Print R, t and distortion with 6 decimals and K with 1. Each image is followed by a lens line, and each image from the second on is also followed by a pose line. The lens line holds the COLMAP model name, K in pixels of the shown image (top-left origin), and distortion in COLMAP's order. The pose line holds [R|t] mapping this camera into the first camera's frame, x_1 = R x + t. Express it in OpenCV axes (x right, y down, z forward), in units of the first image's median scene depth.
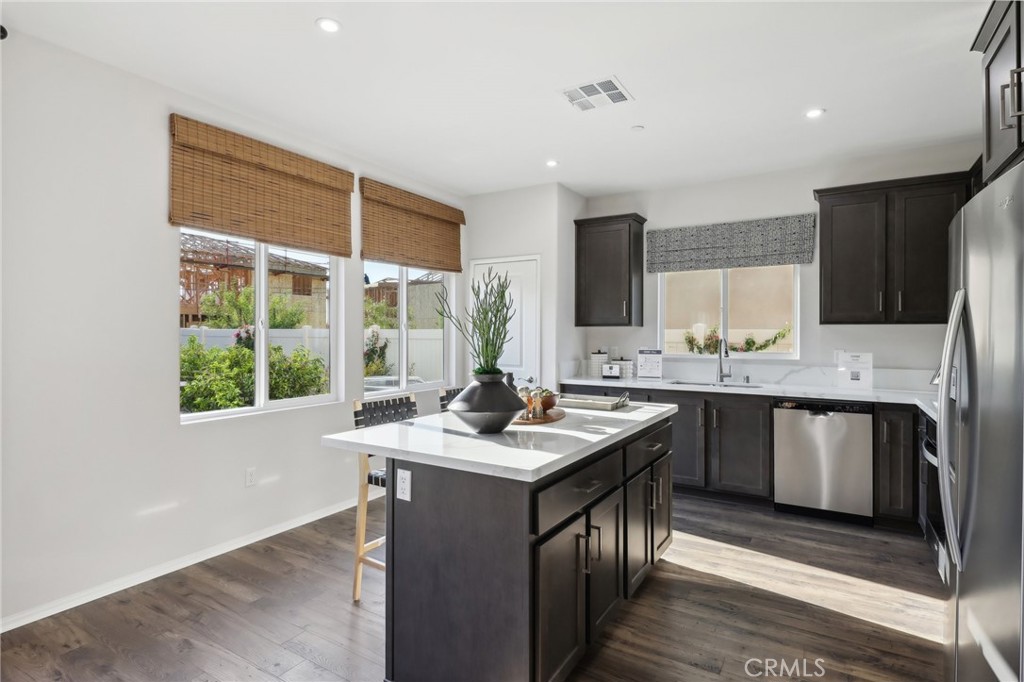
lens RADIAL K [[522.1, 0, 510.2], [0, 522.1, 335.6], [0, 0, 1]] dist [0.013632, -0.000642]
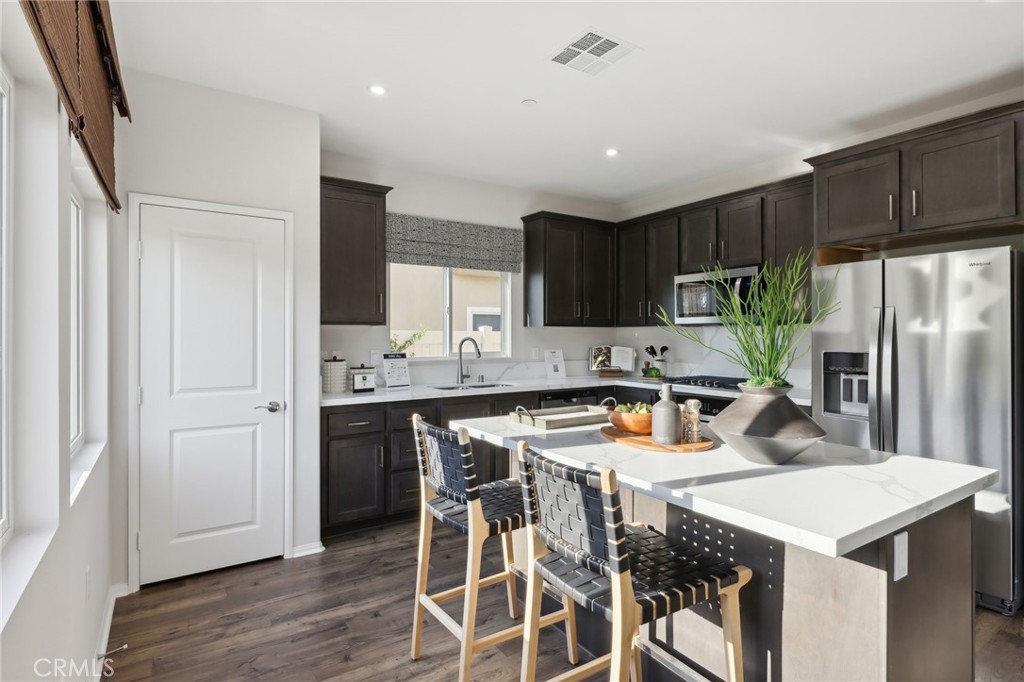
lens RADIAL K [[522.1, 0, 510.2], [0, 522.1, 335.6], [0, 0, 1]] dist [0.013632, -0.000642]
pose [[0.426538, -0.002681, 0.904466, -0.470172], [0.005020, 0.999987, 0.000597, -0.001325], [-0.904456, 0.004285, 0.426546, 0.531982]]
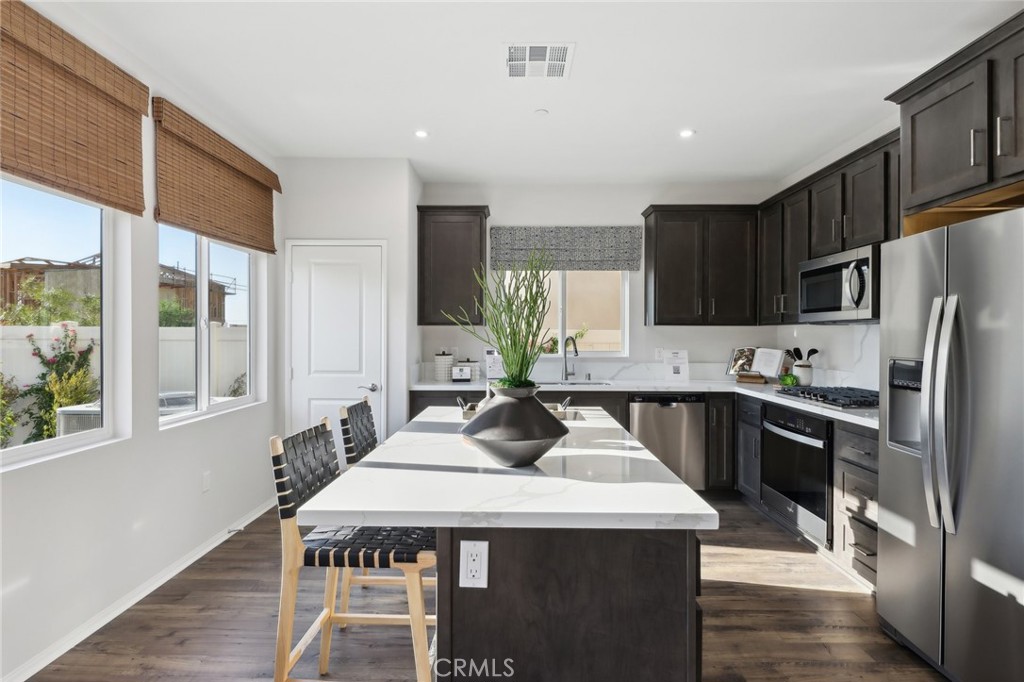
lens RADIAL K [[516.1, 0, 510.1], [0, 516.1, 337.1], [0, 0, 1]] dist [0.016507, -0.010903]
pose [[0.858932, -0.001890, 0.512087, -0.225862], [0.000316, 0.999995, 0.003160, 0.000354], [-0.512090, -0.002553, 0.858928, 0.194130]]
